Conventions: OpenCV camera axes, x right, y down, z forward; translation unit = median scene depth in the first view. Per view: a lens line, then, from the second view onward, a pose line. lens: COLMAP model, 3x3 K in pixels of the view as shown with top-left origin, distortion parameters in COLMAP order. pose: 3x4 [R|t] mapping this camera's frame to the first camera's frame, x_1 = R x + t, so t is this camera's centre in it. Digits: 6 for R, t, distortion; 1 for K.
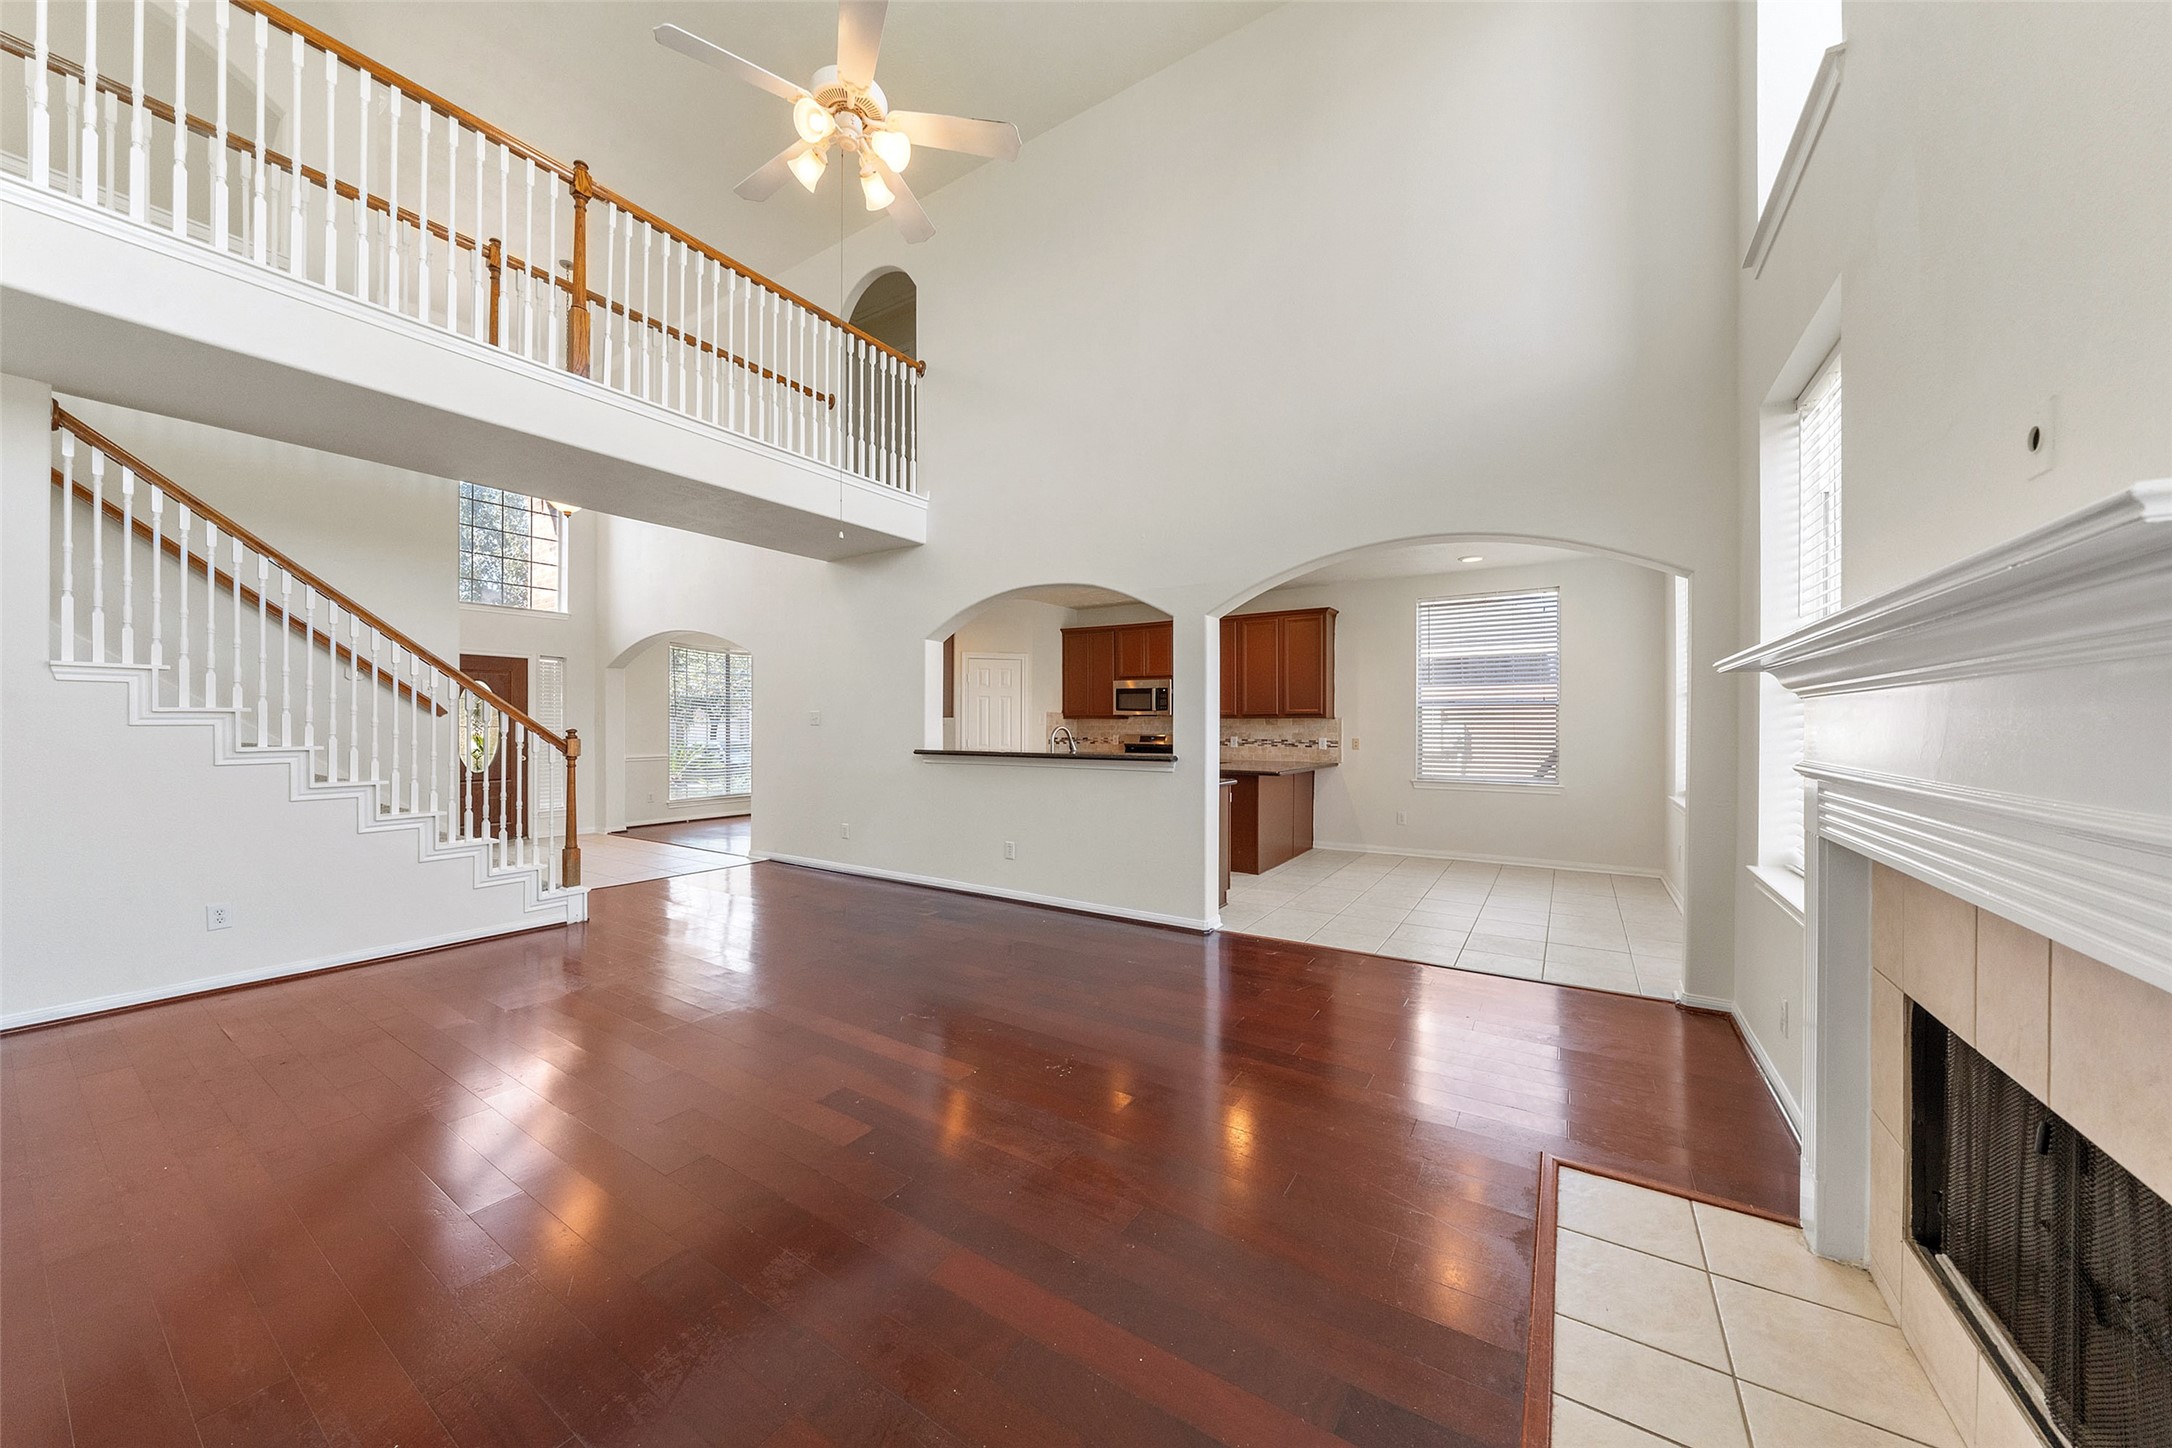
lens RADIAL K [[748.2, 0, 1071.9], [0, 748.2, 719.3], [0, 0, 1]] dist [-0.003341, 0.000091]
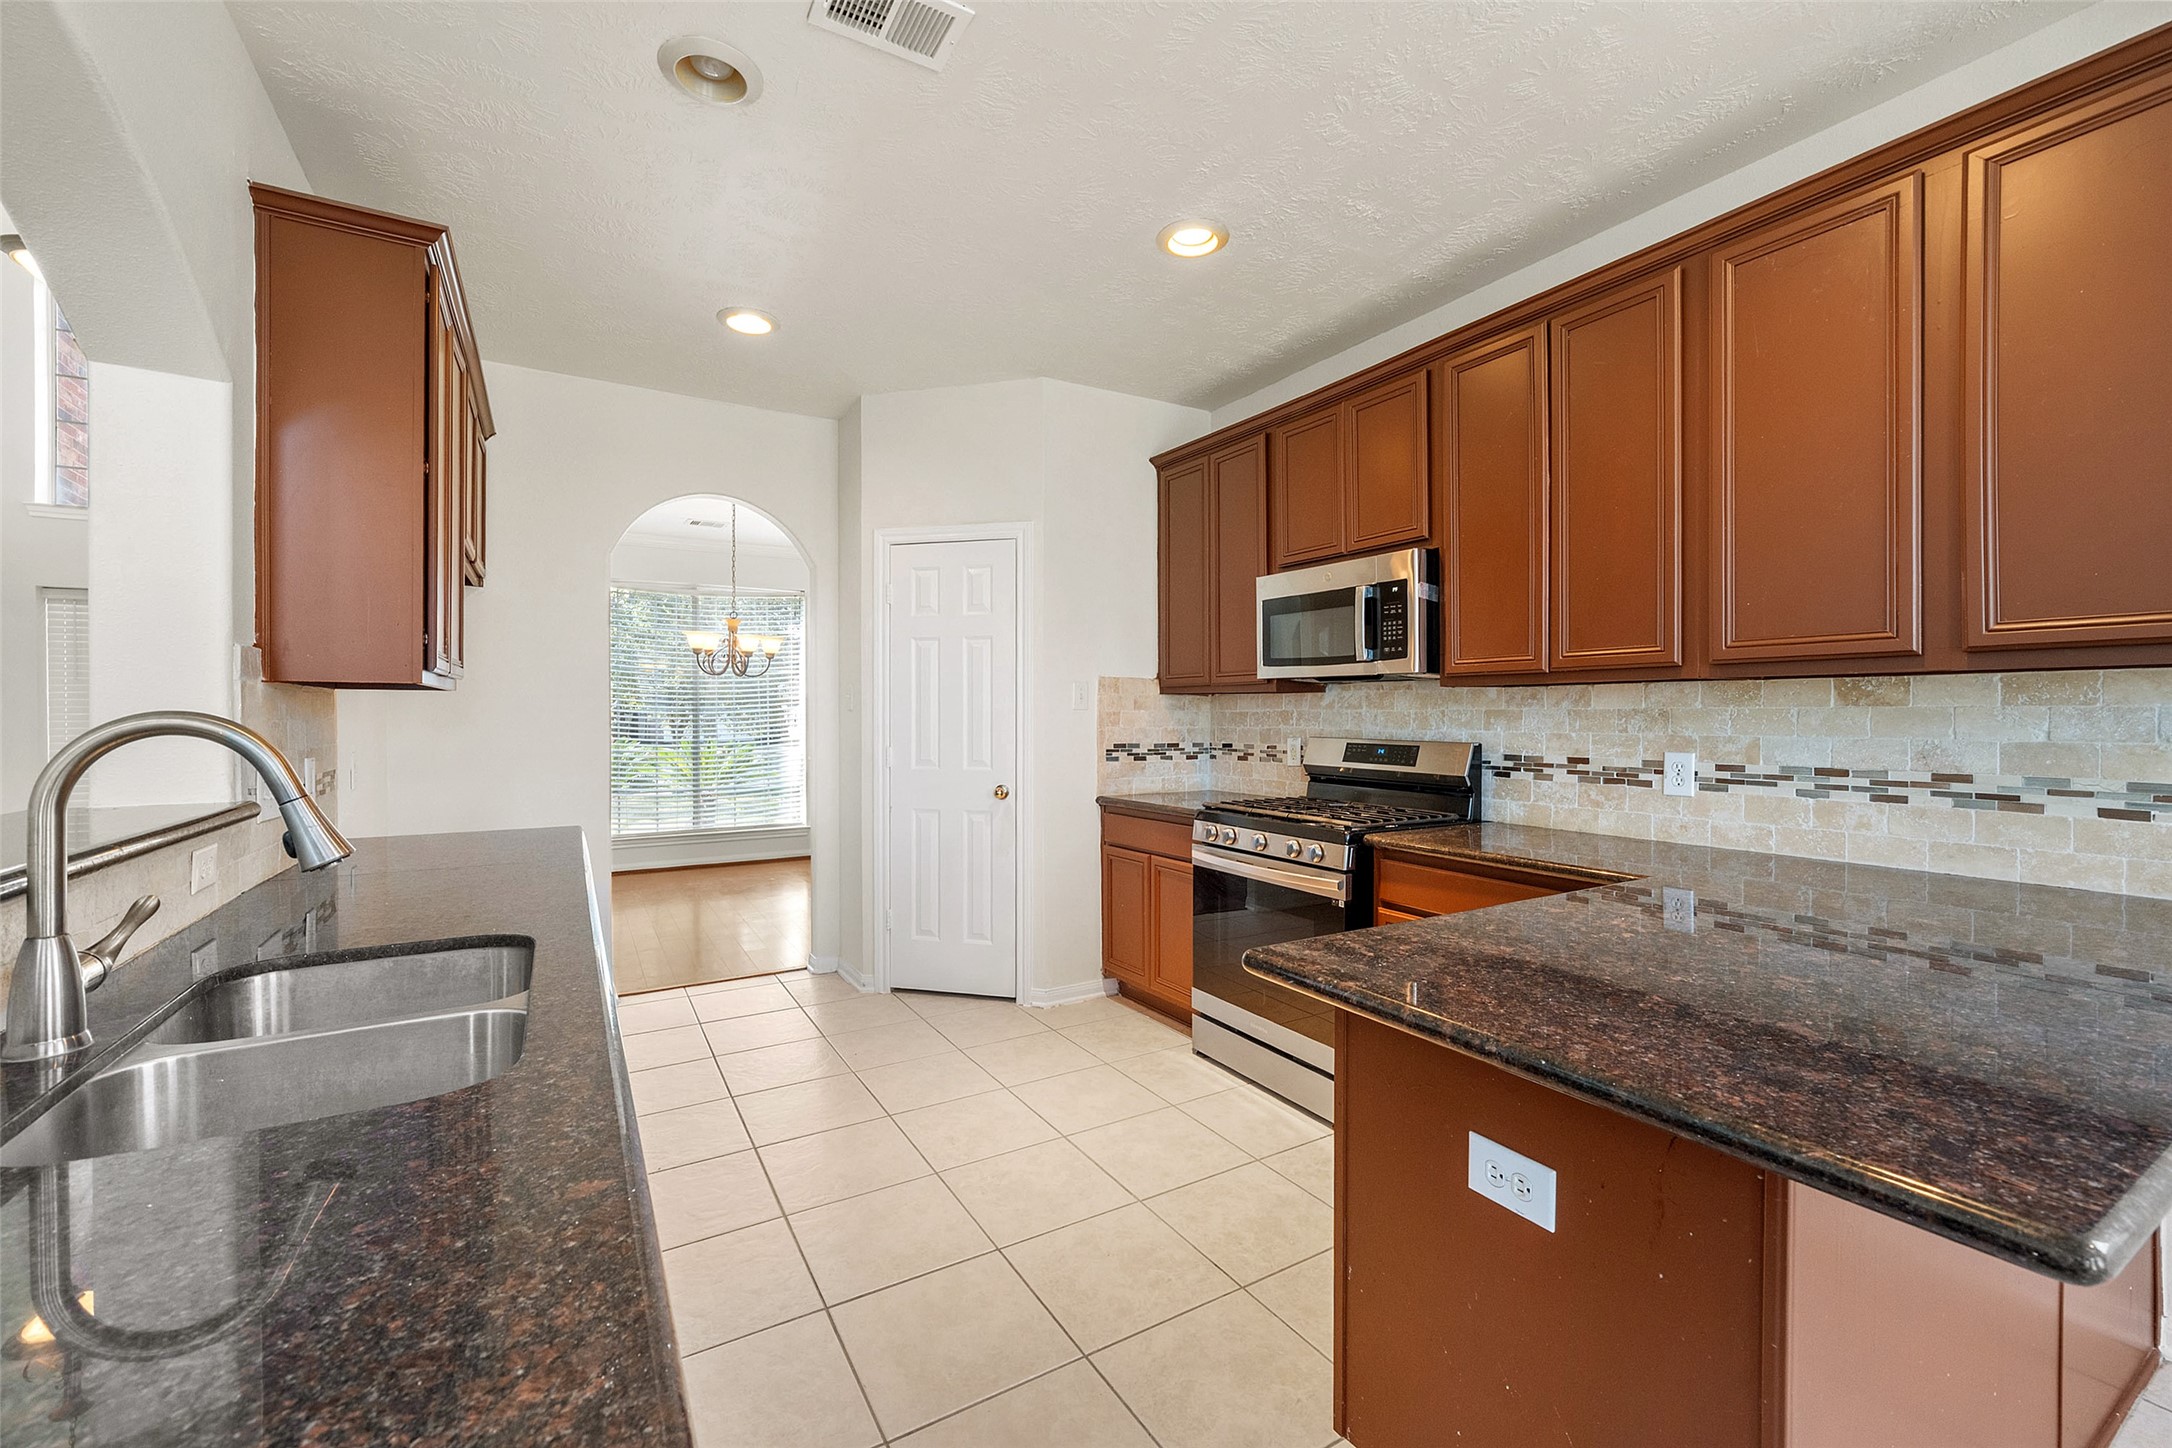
lens RADIAL K [[877.4, 0, 1087.1], [0, 877.4, 727.7], [0, 0, 1]] dist [0.000701, 0.000287]
pose [[0.892490, 0.003933, -0.451050, 0.174941], [0.006354, 0.999753, 0.021290, 0.007141], [0.451023, -0.021867, 0.892245, 0.658317]]
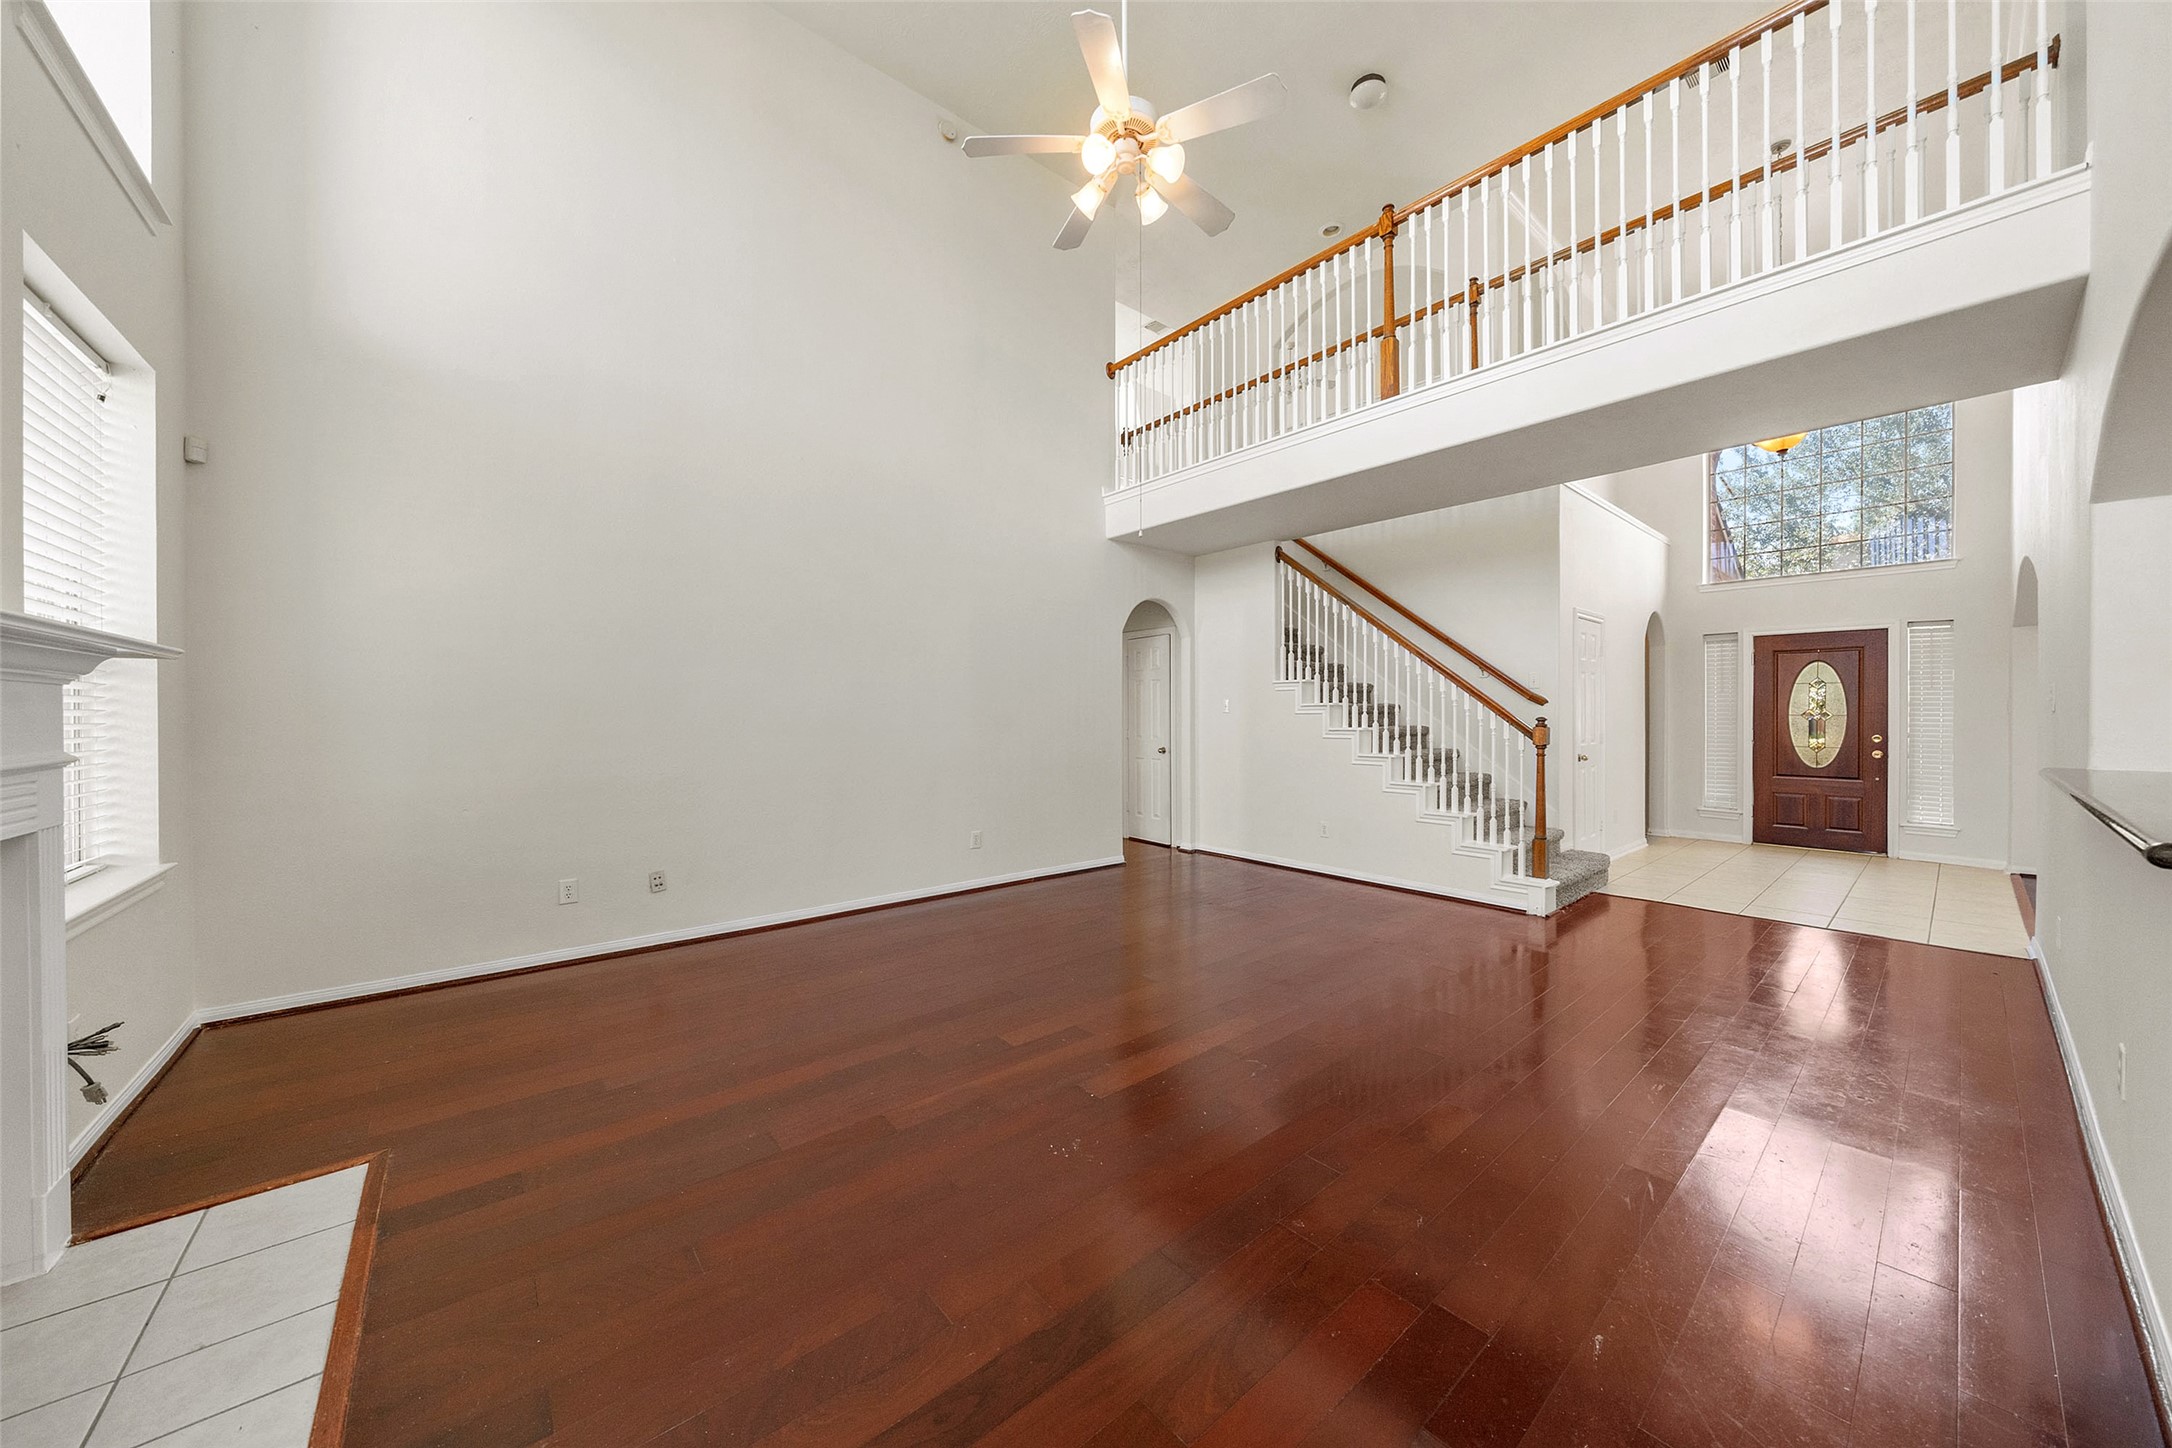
lens RADIAL K [[748.2, 0, 1092.7], [0, 748.2, 726.3], [0, 0, 1]] dist [-0.003341, 0.000091]
pose [[-0.296859, 0.018678, -0.954739, 0.265885], [0.008817, 0.999820, 0.016819, 0.001608], [0.954881, -0.003425, -0.296970, 0.441880]]
